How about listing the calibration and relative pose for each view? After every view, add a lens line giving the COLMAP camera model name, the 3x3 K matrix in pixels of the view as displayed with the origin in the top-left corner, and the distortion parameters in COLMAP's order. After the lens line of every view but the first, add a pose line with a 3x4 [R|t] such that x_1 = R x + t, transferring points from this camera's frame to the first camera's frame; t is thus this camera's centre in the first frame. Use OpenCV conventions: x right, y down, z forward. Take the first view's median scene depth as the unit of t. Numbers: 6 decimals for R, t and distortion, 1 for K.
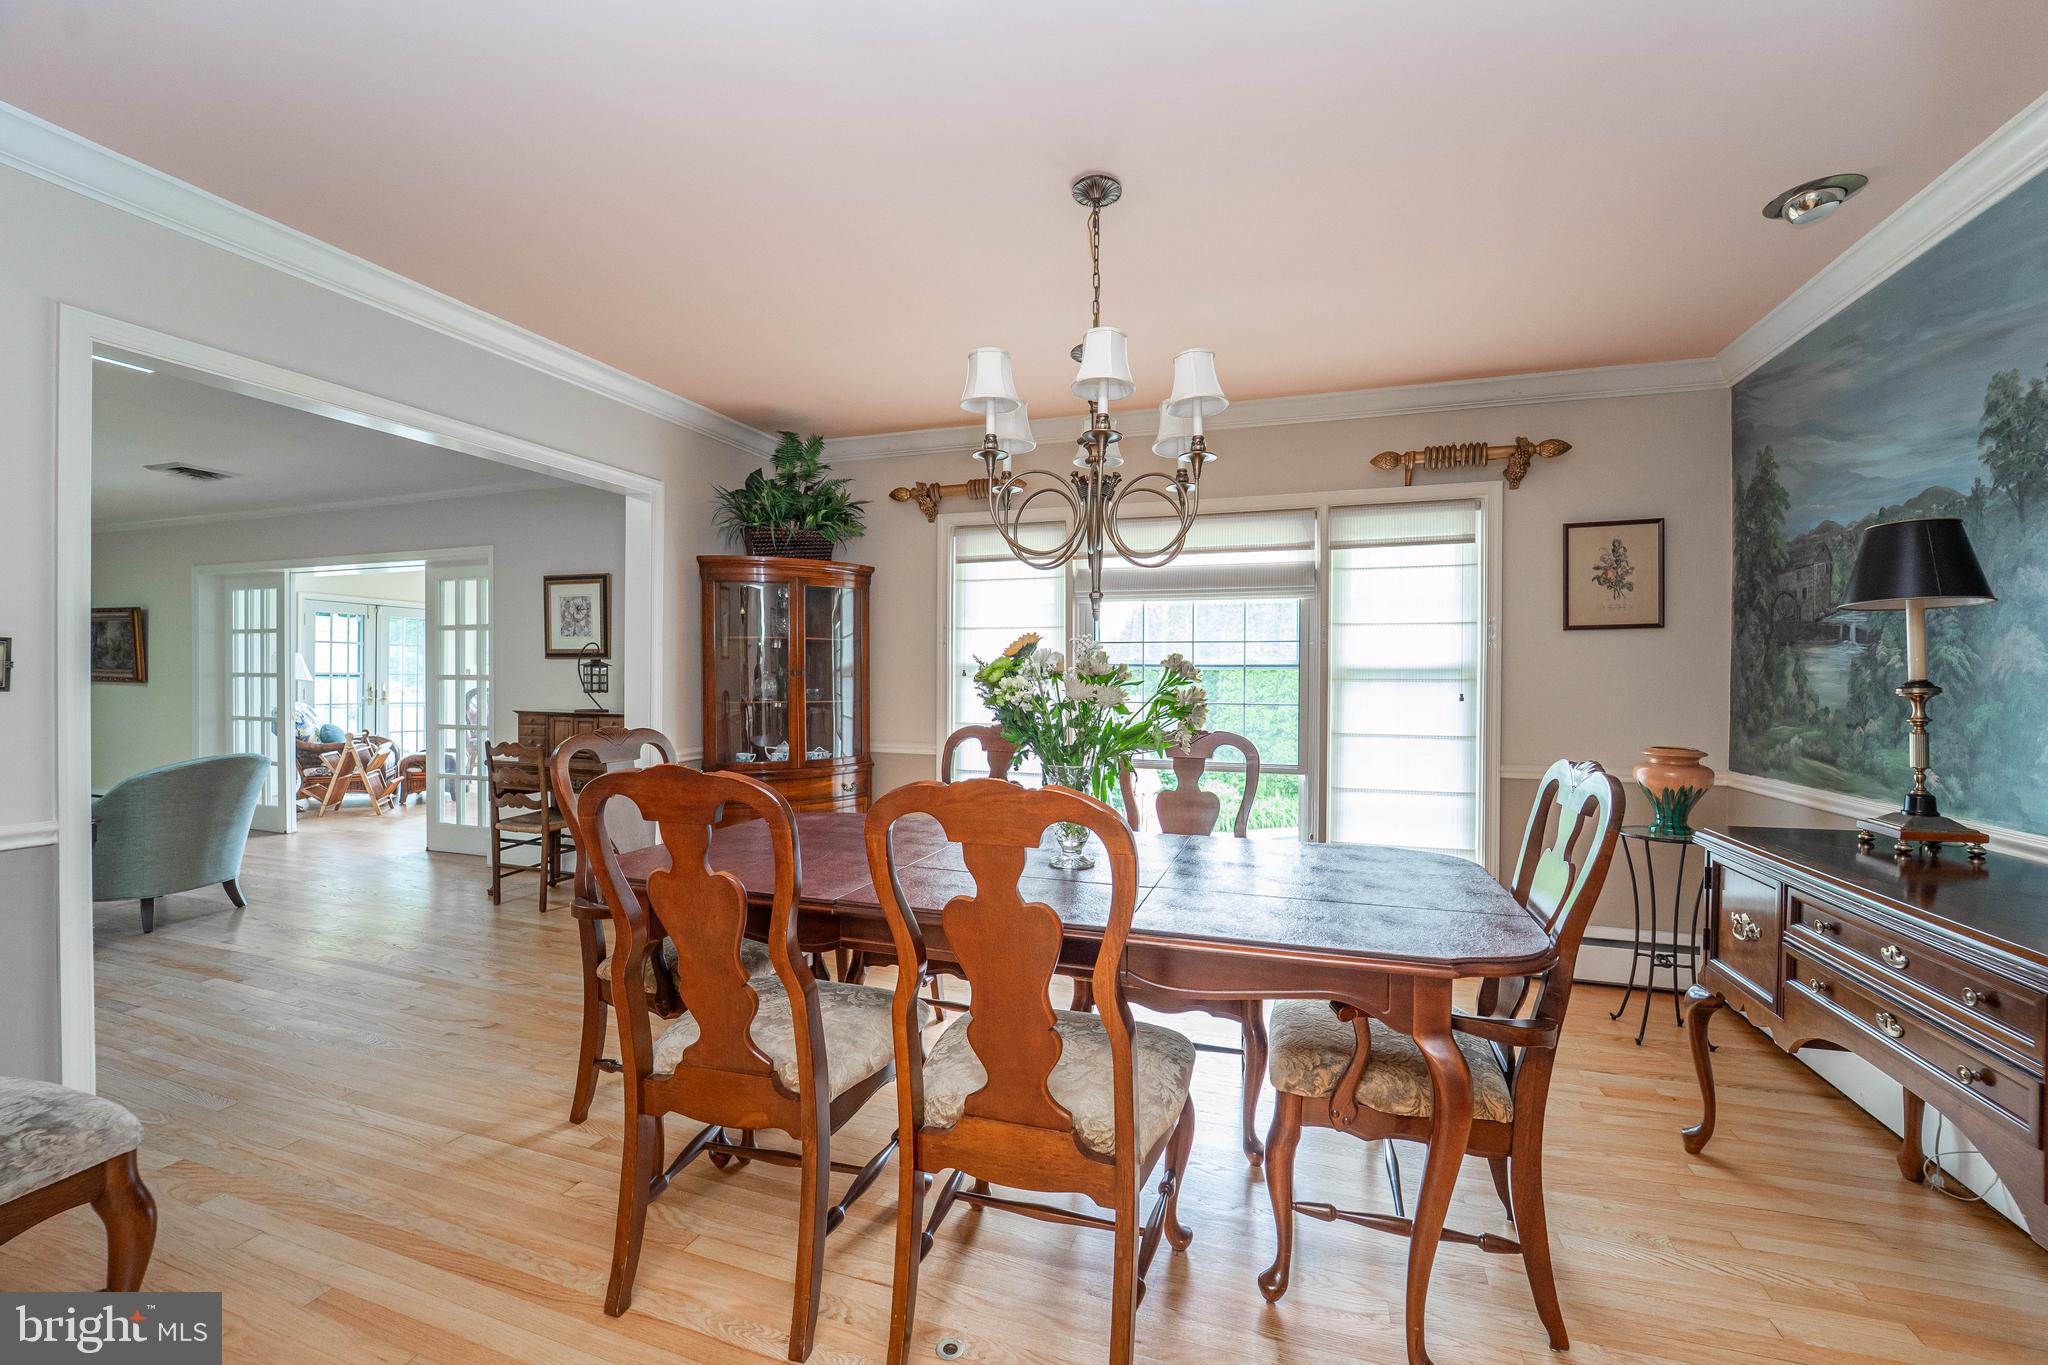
lens RADIAL K [[840.5, 0, 1026.4], [0, 840.5, 688.8], [0, 0, 1]] dist [-0.004241, -0.000625]
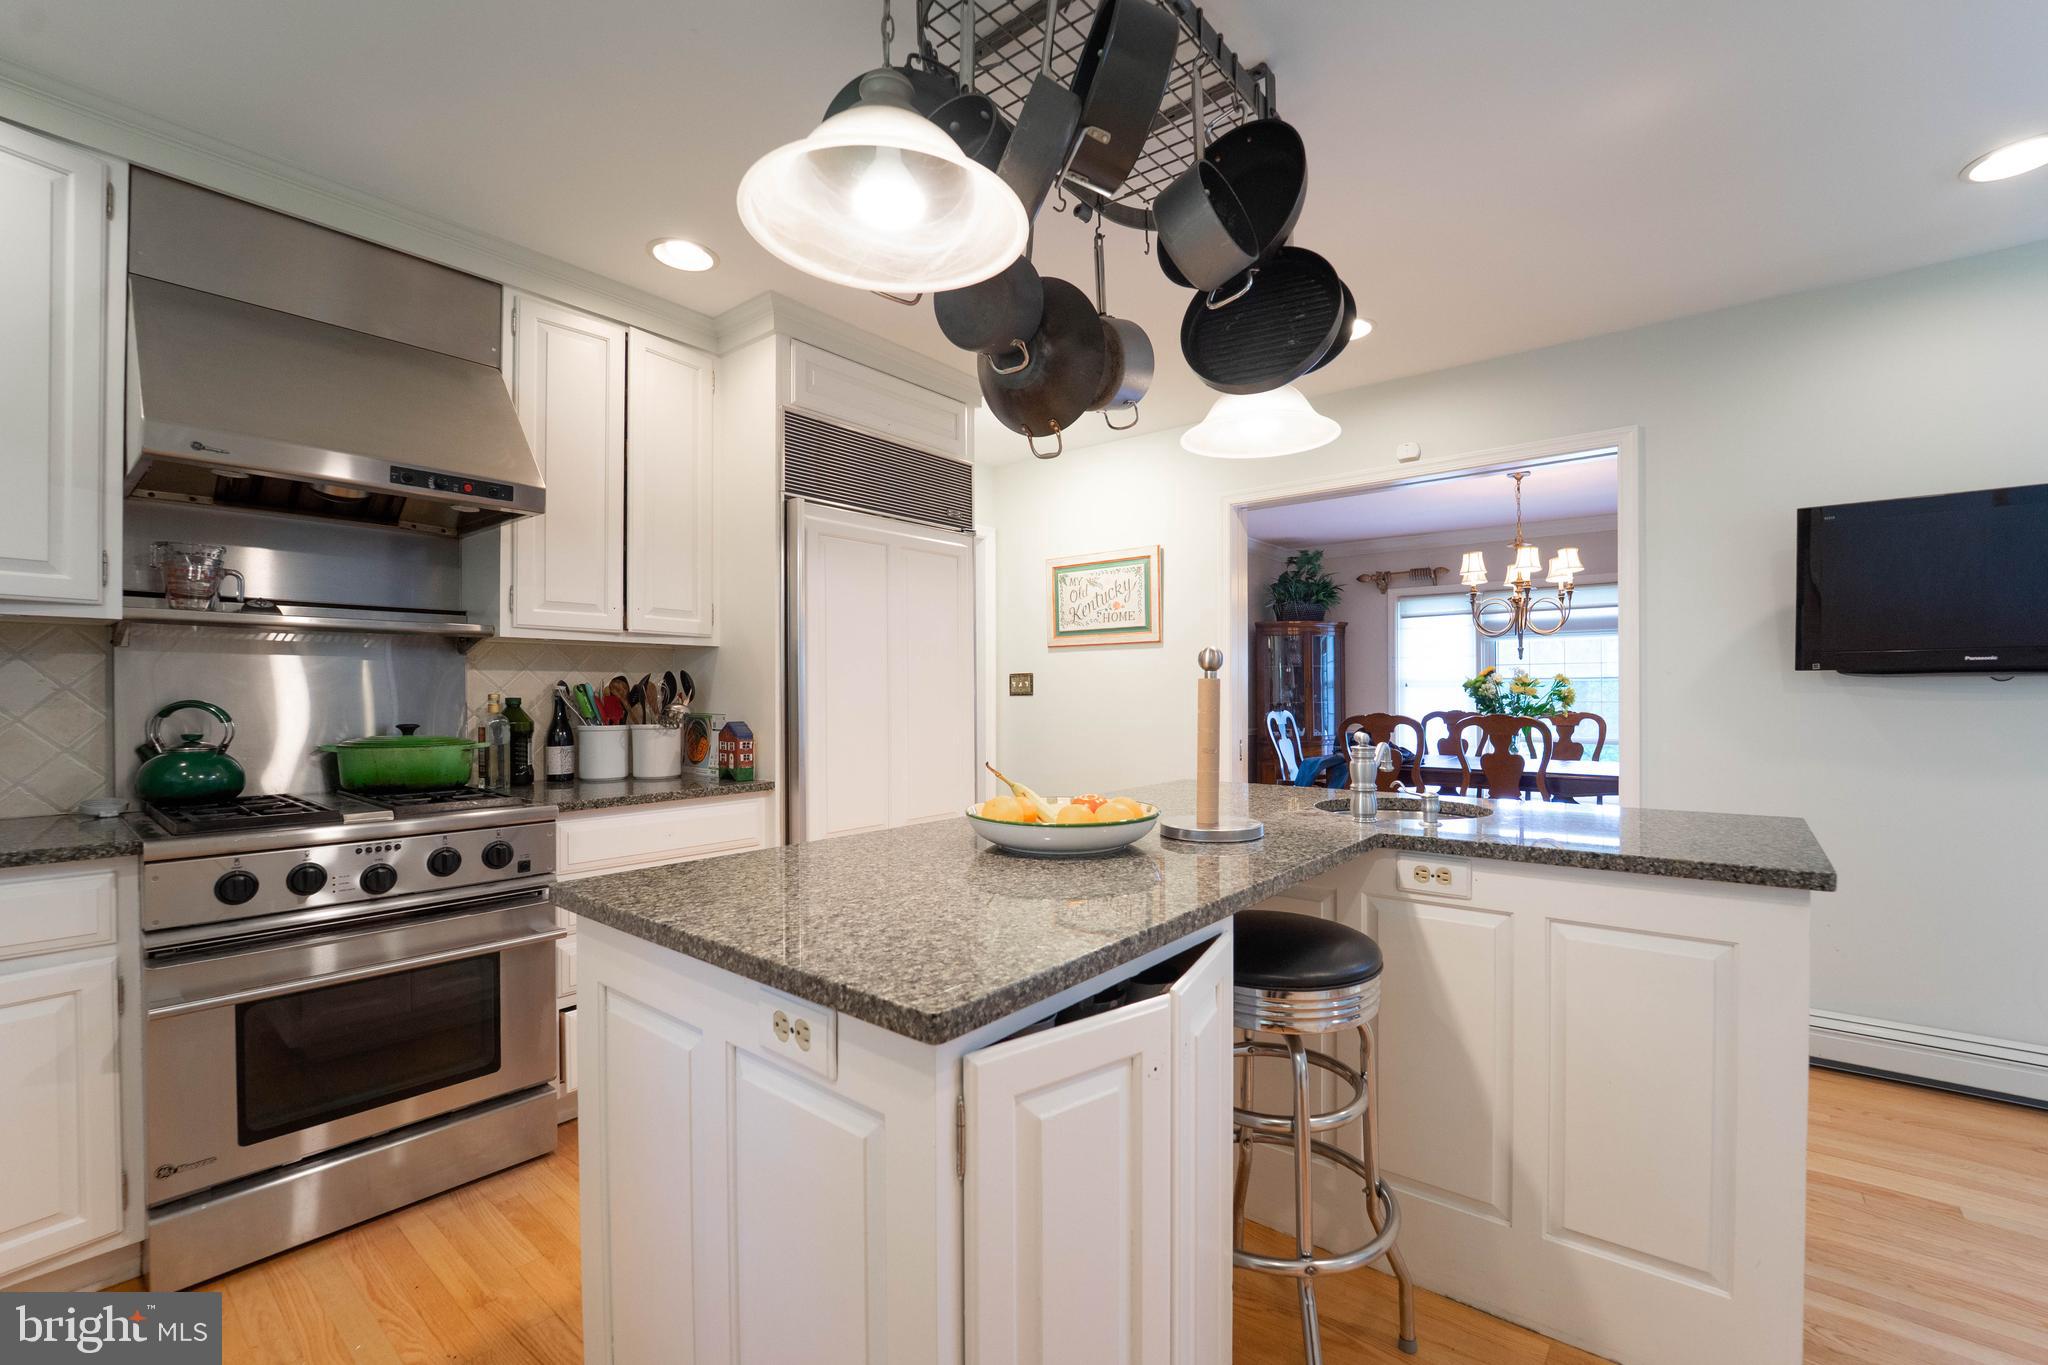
lens RADIAL K [[875.8, 0, 1024.0], [0, 875.8, 682.5], [0, 0, 1]] dist [-0.001030, -0.000195]
pose [[0.936924, -0.007843, -0.349445, -0.302600], [-0.002097, 0.999604, -0.028057, 0.044093], [0.349527, 0.027020, 0.936537, -1.482636]]
